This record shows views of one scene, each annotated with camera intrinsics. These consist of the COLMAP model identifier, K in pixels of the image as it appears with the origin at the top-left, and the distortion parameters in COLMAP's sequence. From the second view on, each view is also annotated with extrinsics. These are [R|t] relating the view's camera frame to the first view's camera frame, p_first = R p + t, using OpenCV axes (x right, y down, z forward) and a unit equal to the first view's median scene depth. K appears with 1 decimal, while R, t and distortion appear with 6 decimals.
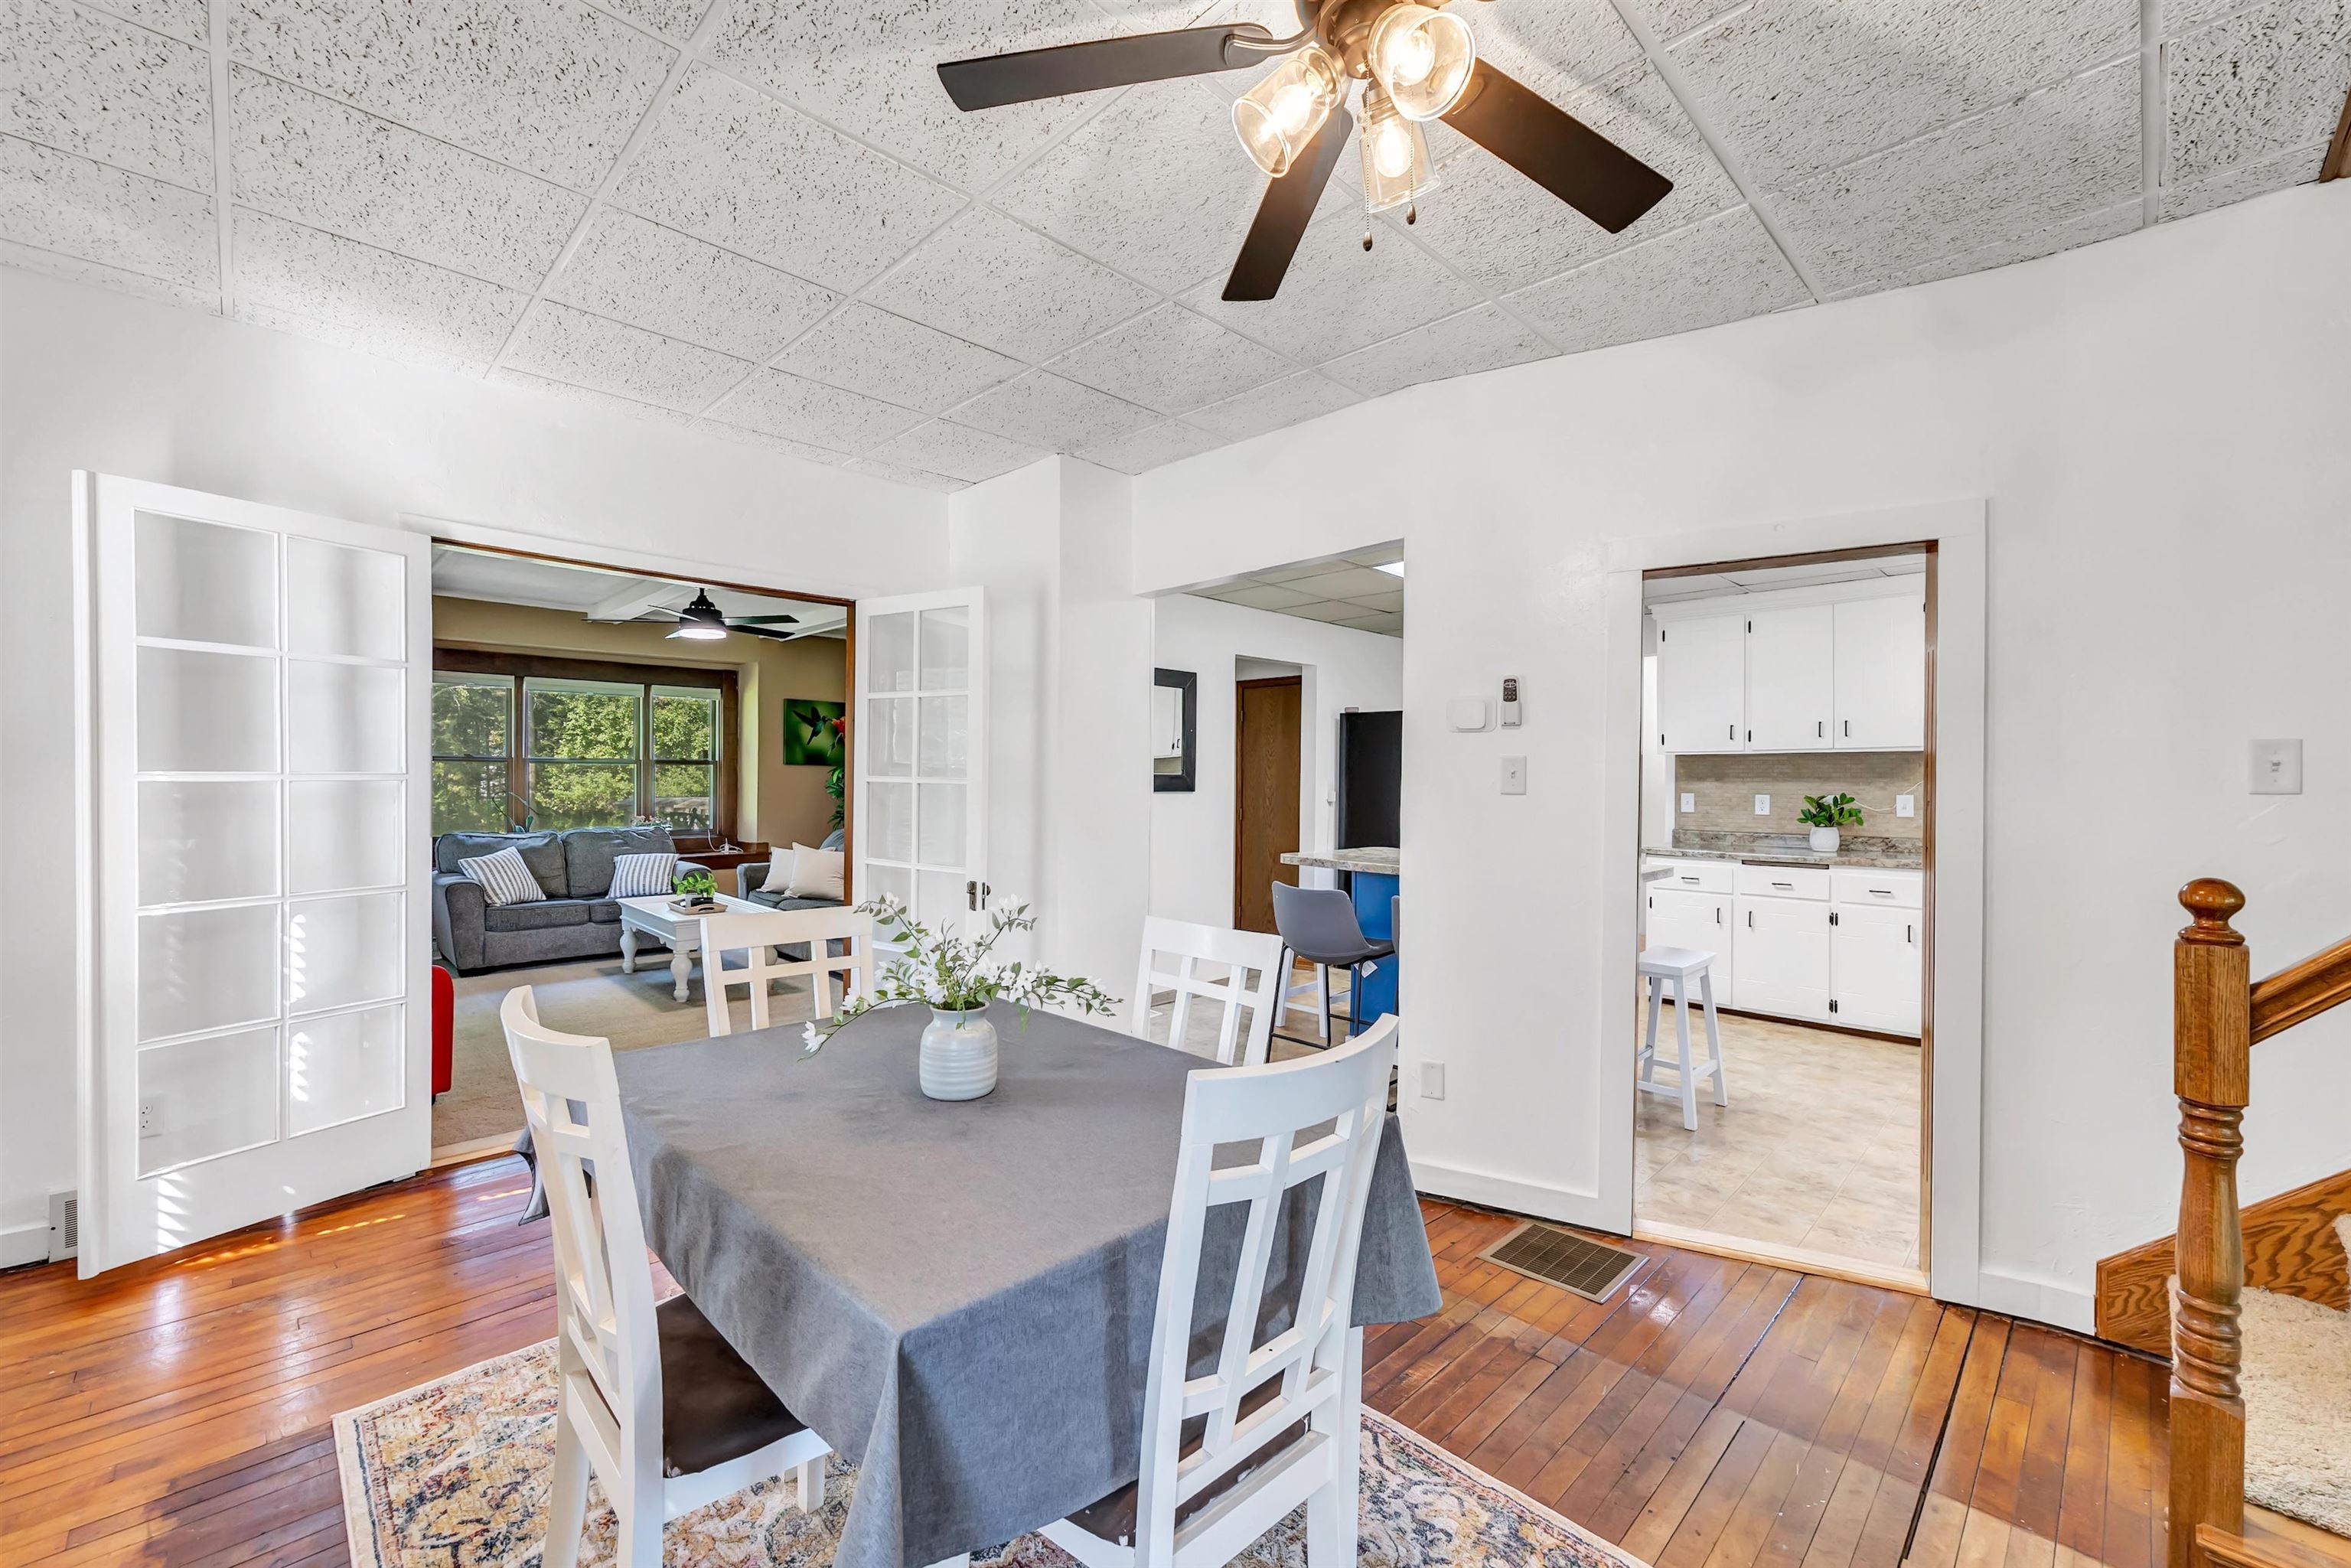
lens RADIAL K [[954.6, 0, 1153.3], [0, 954.6, 784.4], [0, 0, 1]] dist [-0.002459, -0.000133]
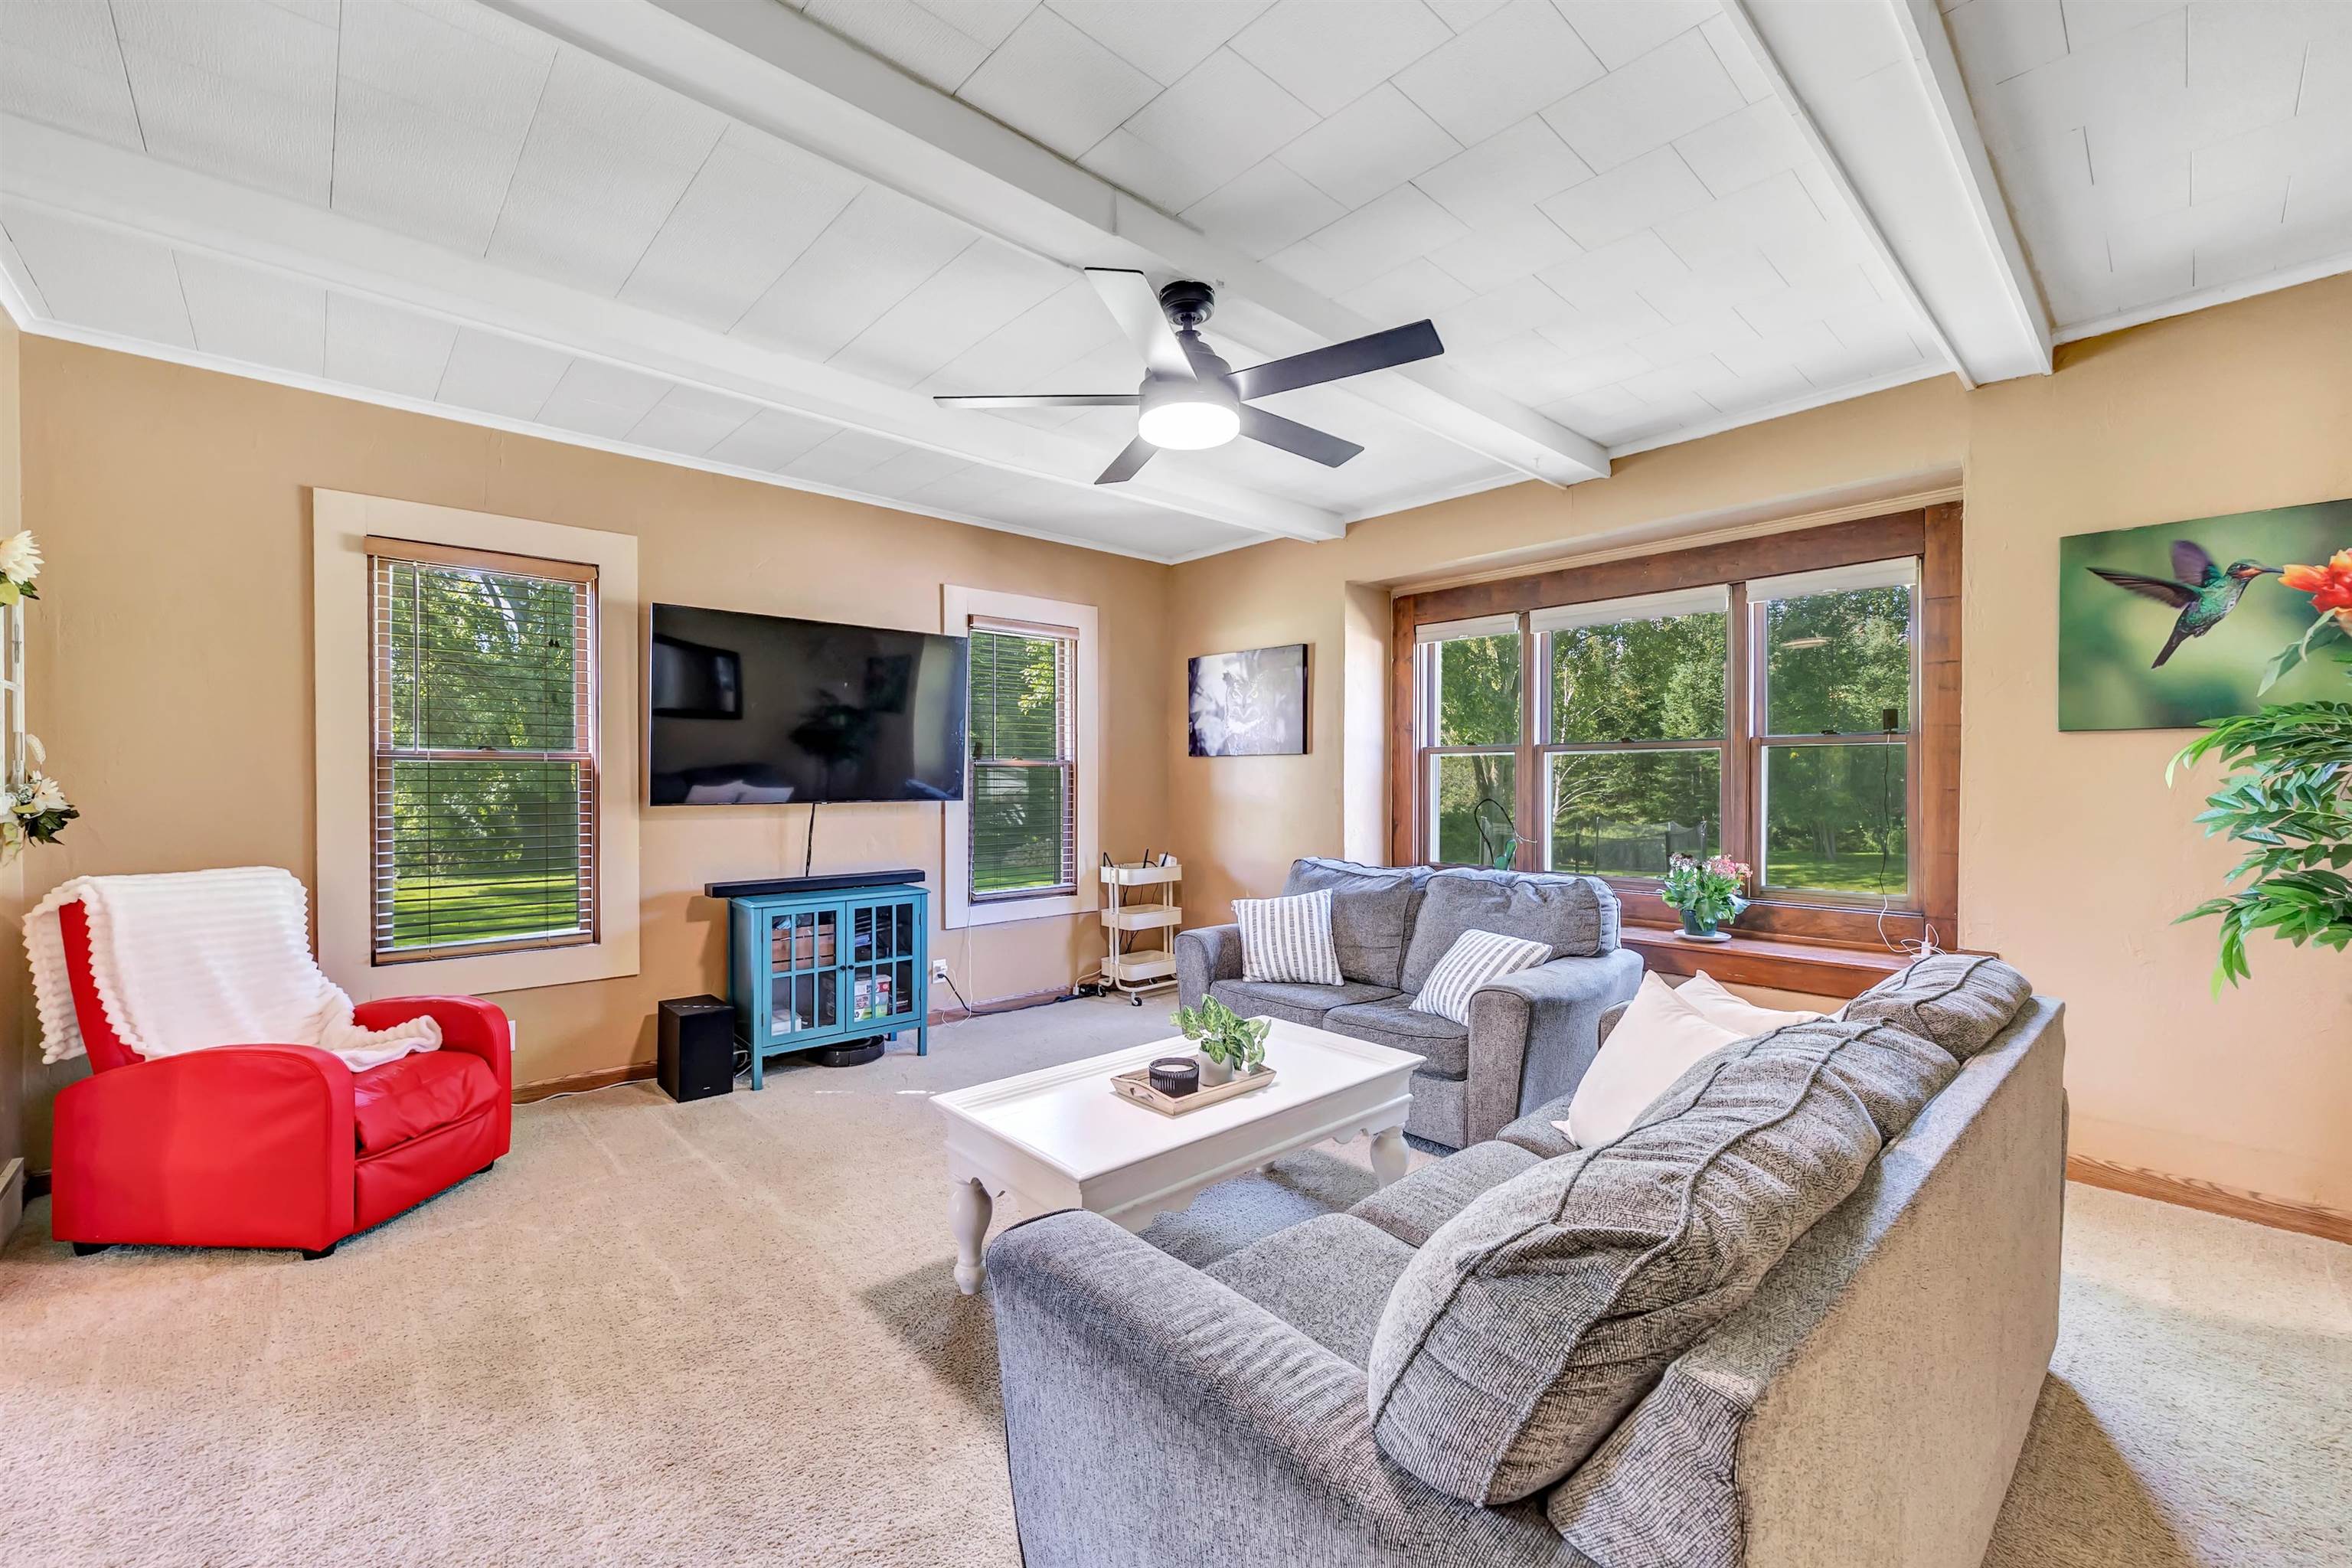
lens RADIAL K [[955.0, 0, 1163.5], [0, 955.0, 788.2], [0, 0, 1]] dist [-0.002459, -0.000133]
pose [[-0.032023, 0.002766, -0.999483, -0.011425], [-0.004425, 0.999986, 0.002909, -0.000259], [0.999477, 0.004516, -0.032010, 0.203995]]
